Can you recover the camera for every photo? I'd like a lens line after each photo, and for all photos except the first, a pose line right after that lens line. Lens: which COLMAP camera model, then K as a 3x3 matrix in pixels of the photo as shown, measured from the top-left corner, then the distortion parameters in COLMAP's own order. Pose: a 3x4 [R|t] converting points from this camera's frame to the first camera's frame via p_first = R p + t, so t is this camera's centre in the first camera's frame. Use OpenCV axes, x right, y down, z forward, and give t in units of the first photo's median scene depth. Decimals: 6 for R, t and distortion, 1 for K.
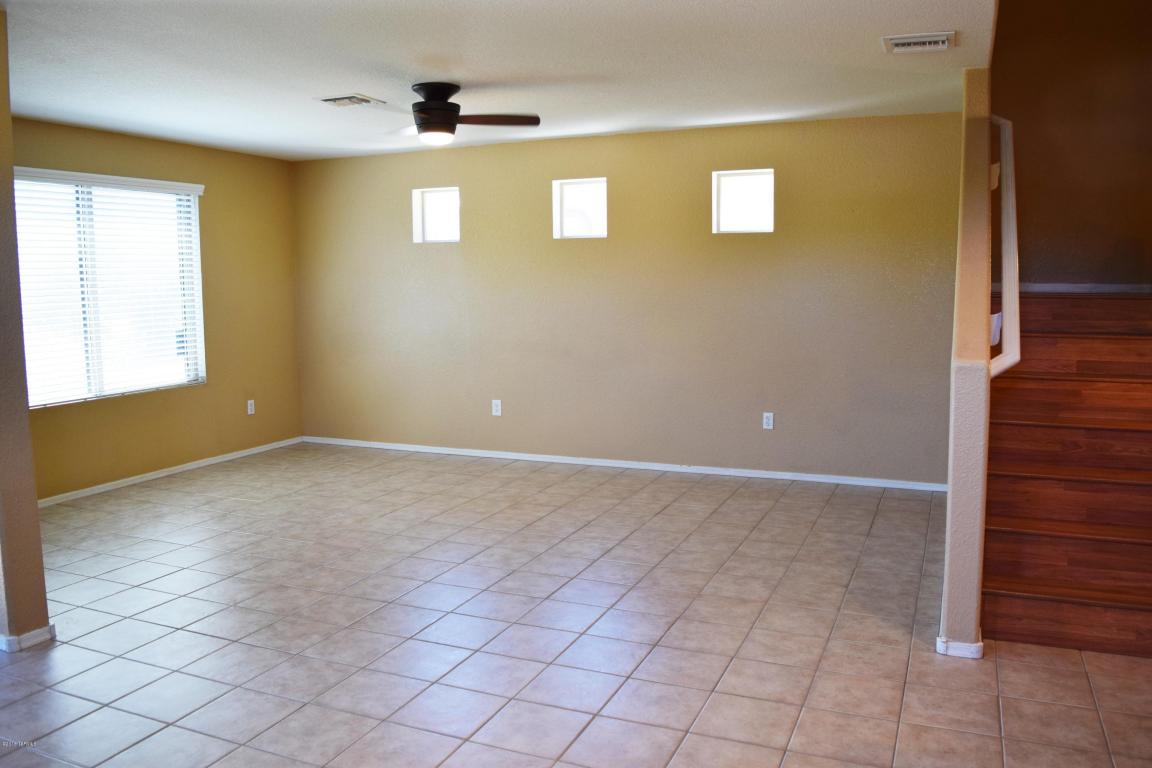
lens RADIAL K [[915.2, 0, 574.5], [0, 915.2, 383.1], [0, 0, 1]] dist [0.001172, 0.000253]
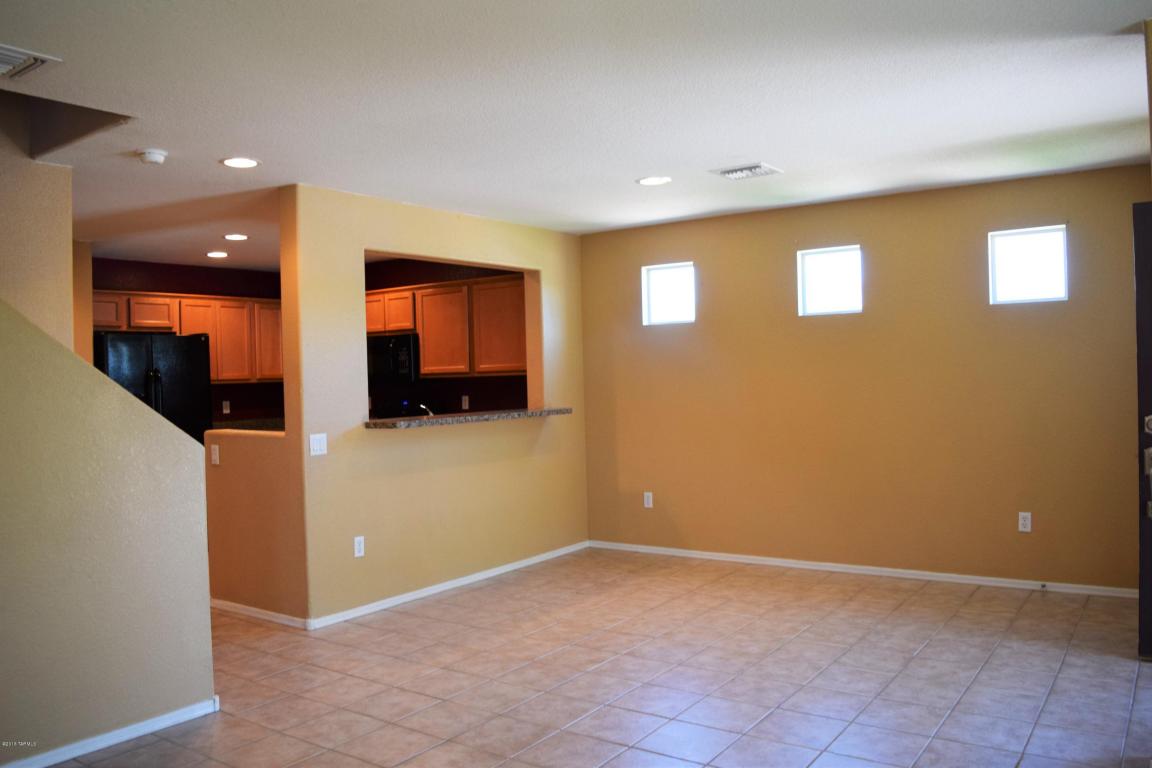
lens RADIAL K [[915.2, 0, 577.1], [0, 915.2, 383.6], [0, 0, 1]] dist [0.001172, 0.000253]
pose [[-0.978130, 0.034974, 0.205032, -0.288858], [0.060638, 0.990889, 0.120257, -0.220664], [-0.198958, 0.130059, -0.971339, 2.094114]]
